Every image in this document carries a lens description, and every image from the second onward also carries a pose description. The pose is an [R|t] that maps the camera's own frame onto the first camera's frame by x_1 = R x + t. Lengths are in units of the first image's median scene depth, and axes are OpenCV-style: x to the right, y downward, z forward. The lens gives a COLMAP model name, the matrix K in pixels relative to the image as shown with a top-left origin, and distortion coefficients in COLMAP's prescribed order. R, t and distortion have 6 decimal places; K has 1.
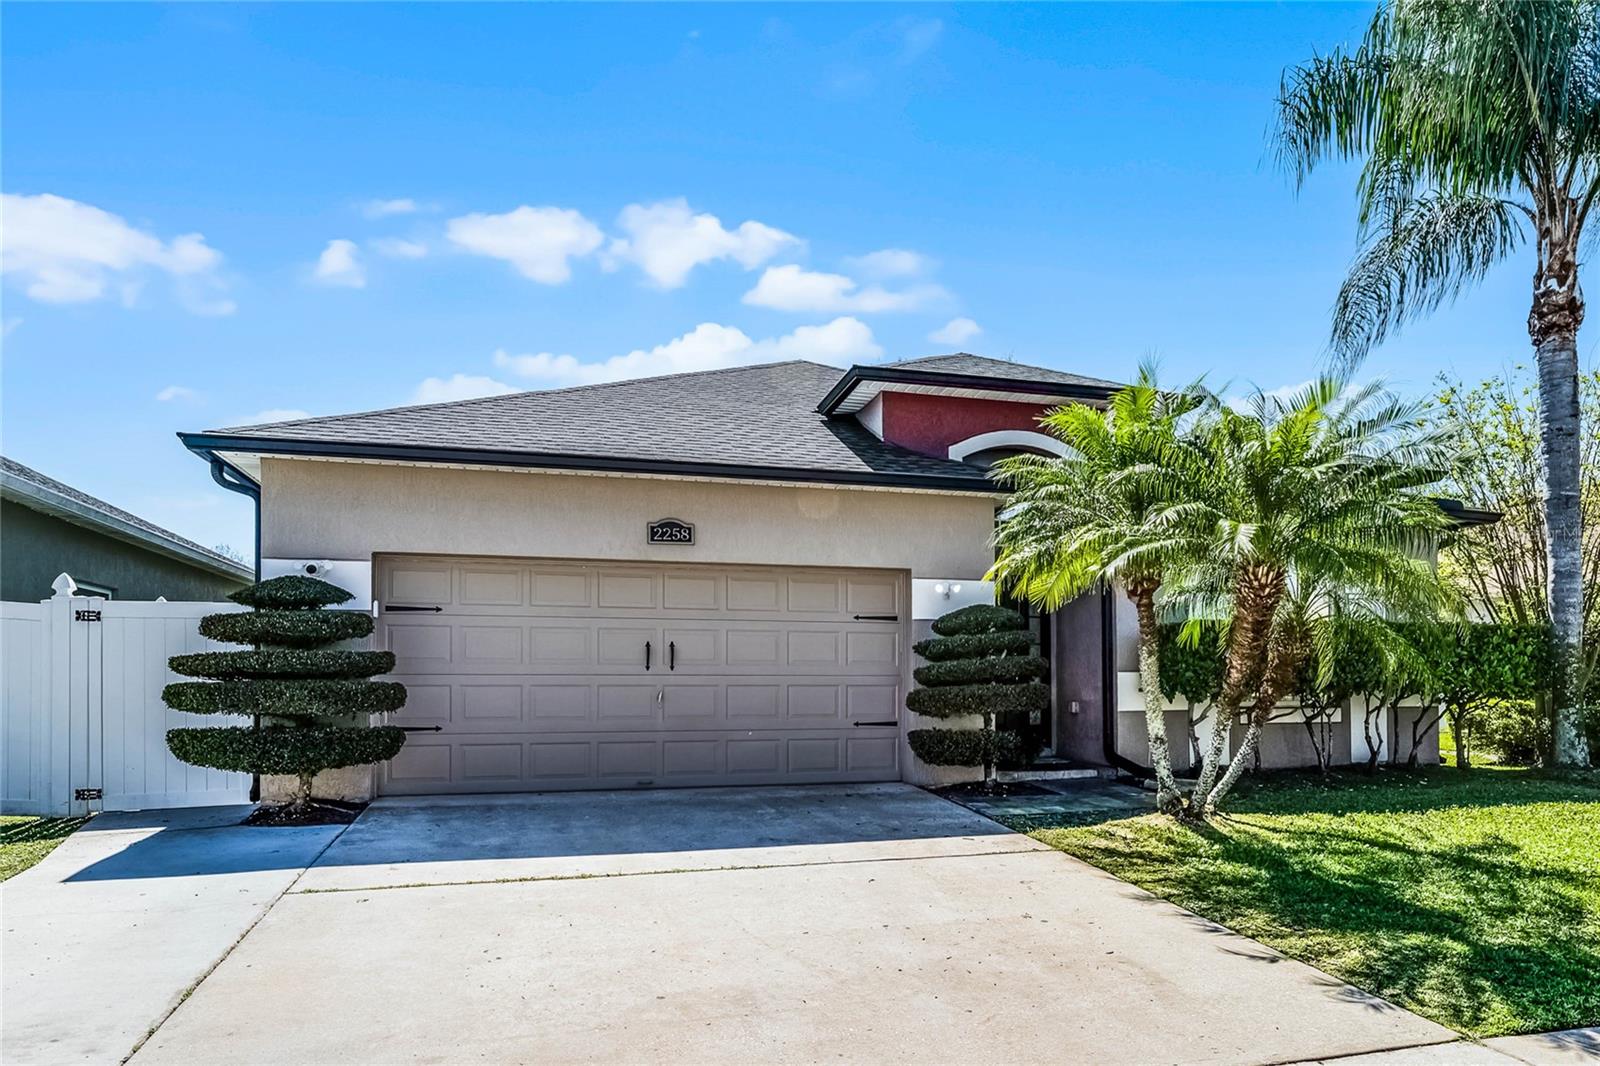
lens RADIAL K [[773.6, 0, 800.2], [0, 773.6, 540.8], [0, 0, 1]] dist [-0.000845, 0.000232]
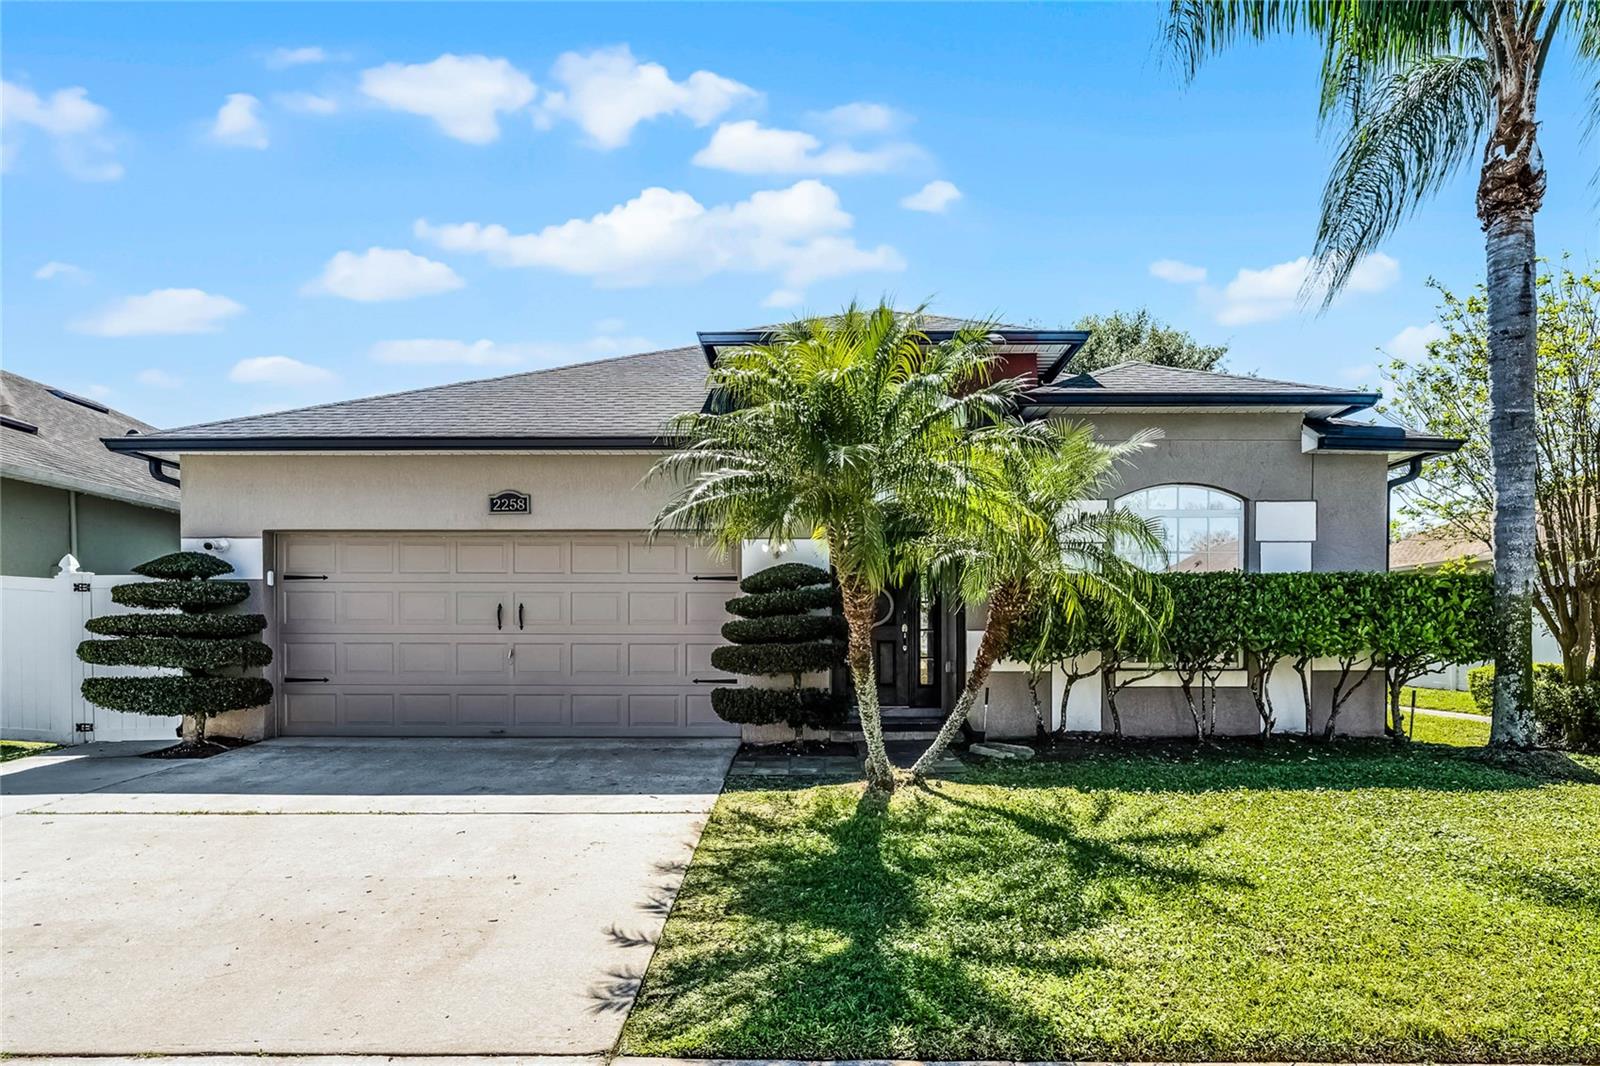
lens RADIAL K [[725.4, 0, 800.1], [0, 725.4, 524.7], [0, 0, 1]] dist [0.000621, -0.000567]
pose [[0.974473, -0.033387, -0.222009, 0.477784], [0.038568, 0.999075, 0.019042, 0.016544], [0.221168, -0.027118, 0.974859, 0.101631]]
